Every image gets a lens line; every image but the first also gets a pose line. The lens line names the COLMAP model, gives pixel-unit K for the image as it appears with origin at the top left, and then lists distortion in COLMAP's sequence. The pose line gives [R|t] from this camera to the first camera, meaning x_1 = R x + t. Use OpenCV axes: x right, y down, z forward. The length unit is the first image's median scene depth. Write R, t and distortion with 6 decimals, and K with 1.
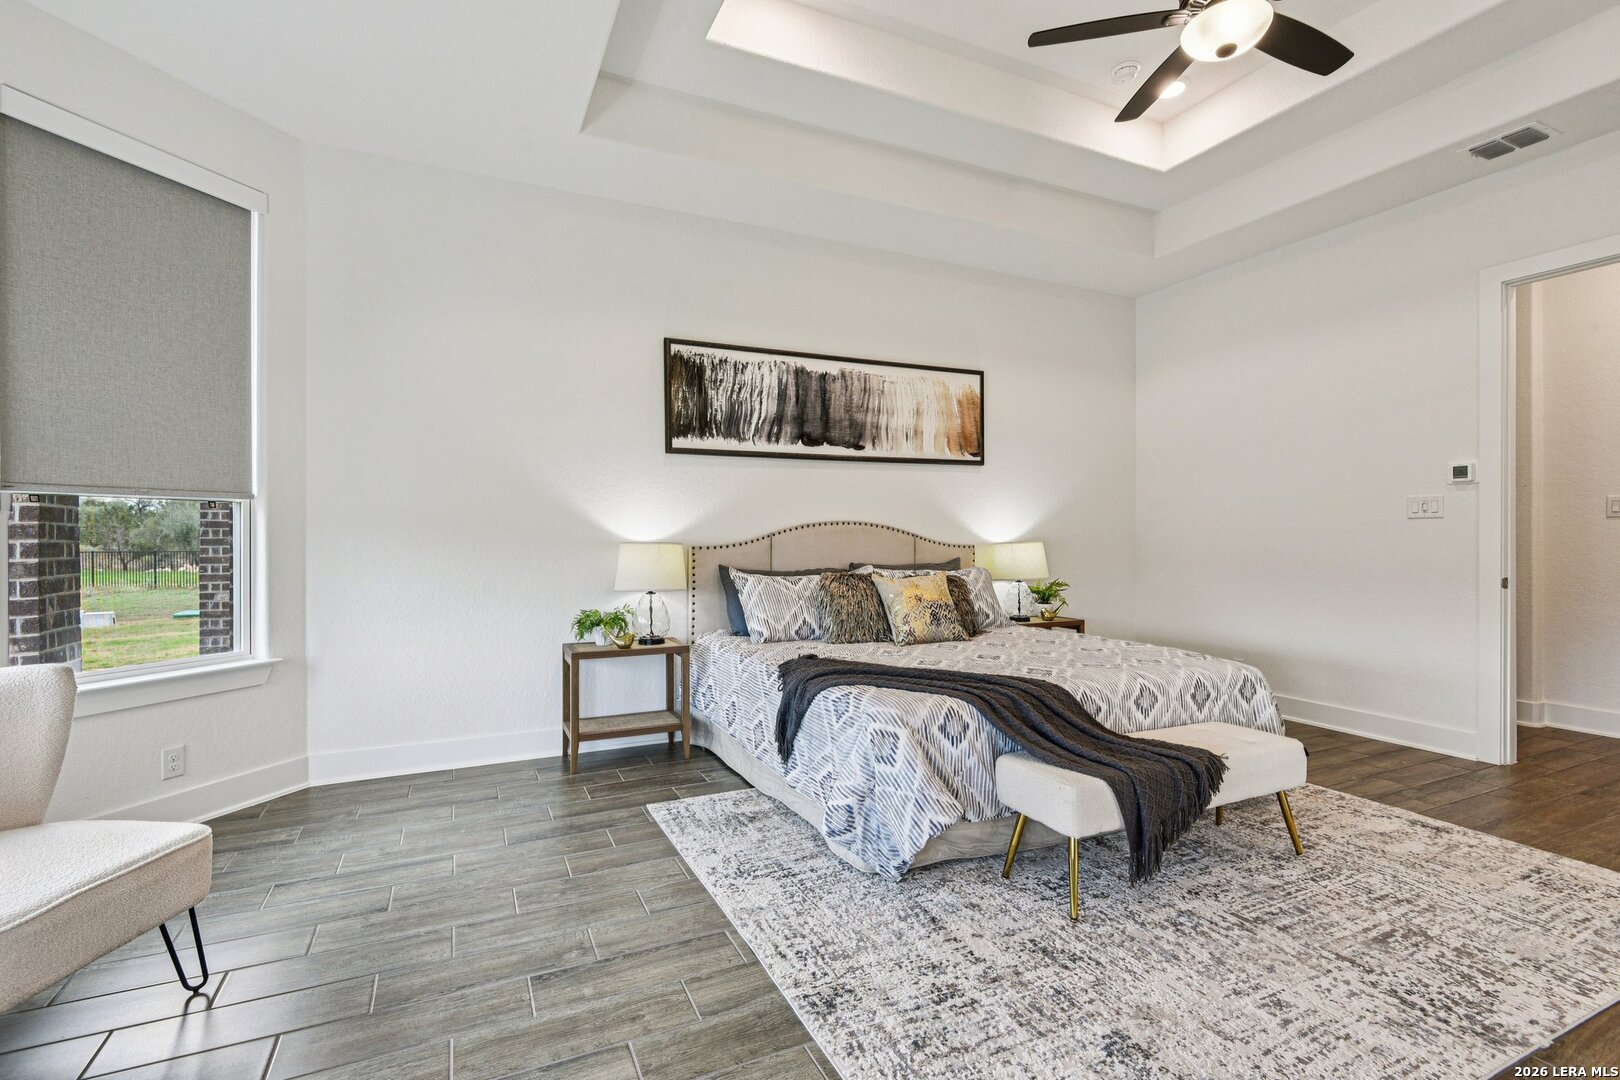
lens RADIAL K [[750.4, 0, 807.5], [0, 750.4, 542.8], [0, 0, 1]] dist [-0.010164, -0.001215]
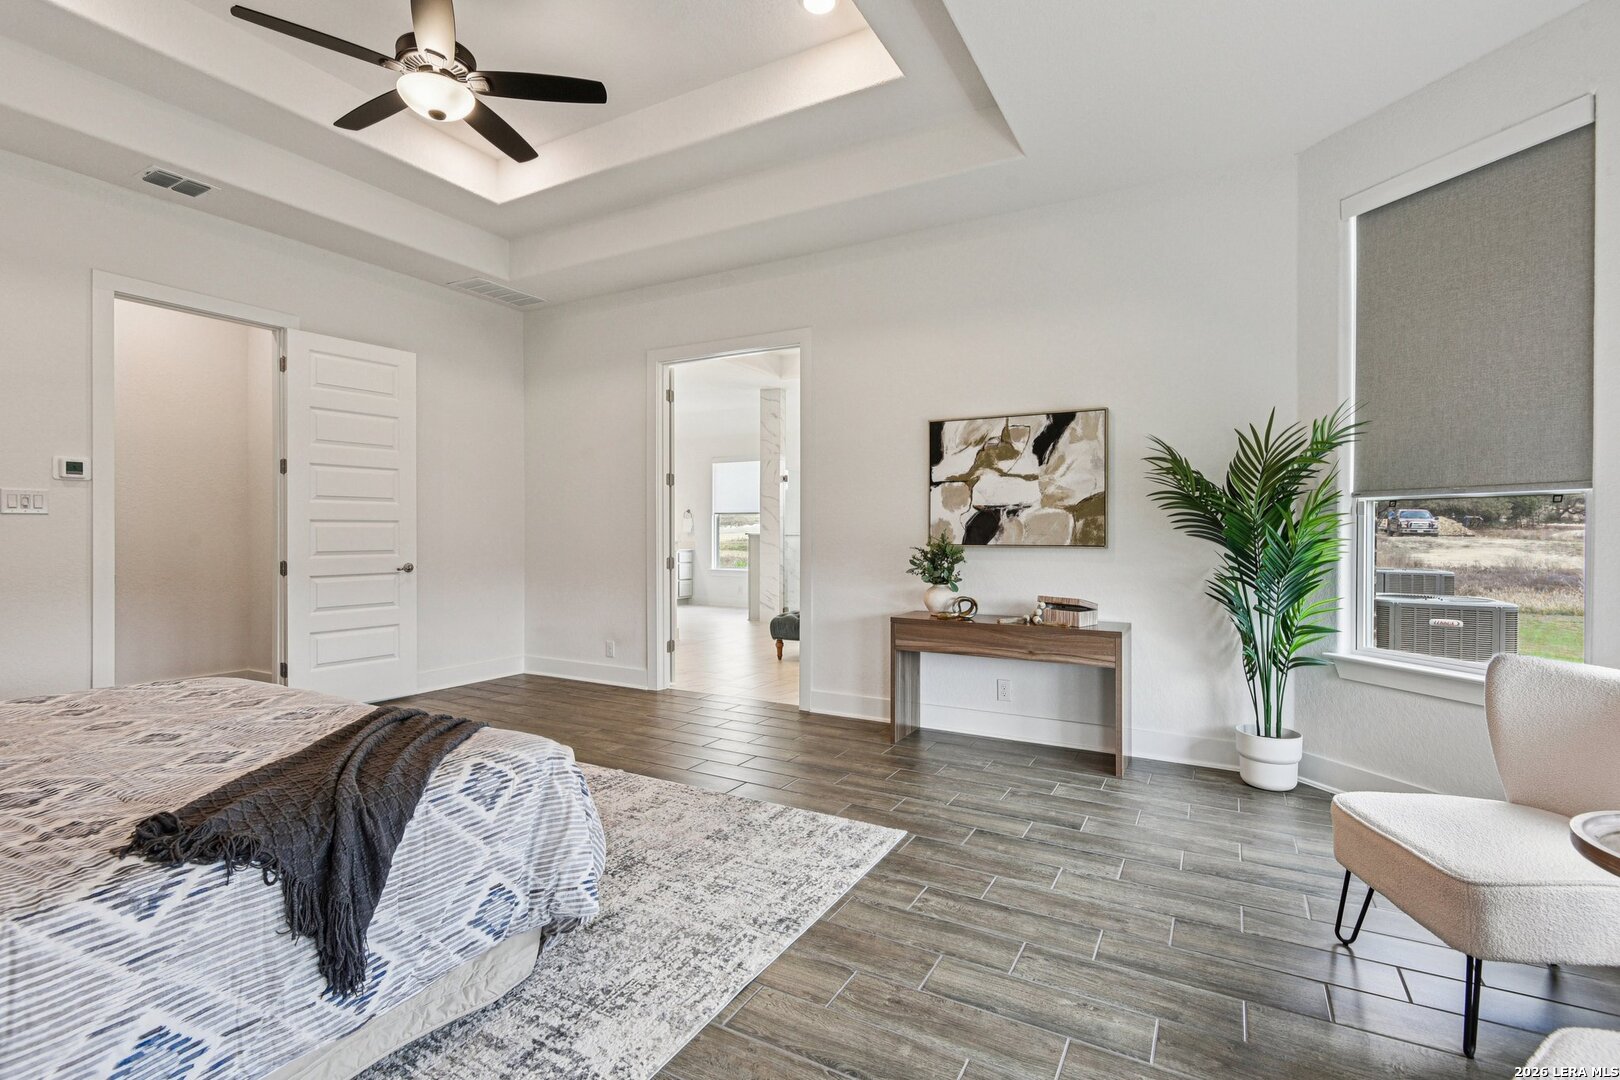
lens RADIAL K [[750.4, 0, 804.6], [0, 750.4, 530.2], [0, 0, 1]] dist [-0.010164, -0.001215]
pose [[-0.582133, -0.002057, 0.813091, -0.815110], [0.009045, 0.999919, 0.009005, -0.024753], [-0.813044, 0.012596, -0.582067, 1.384779]]
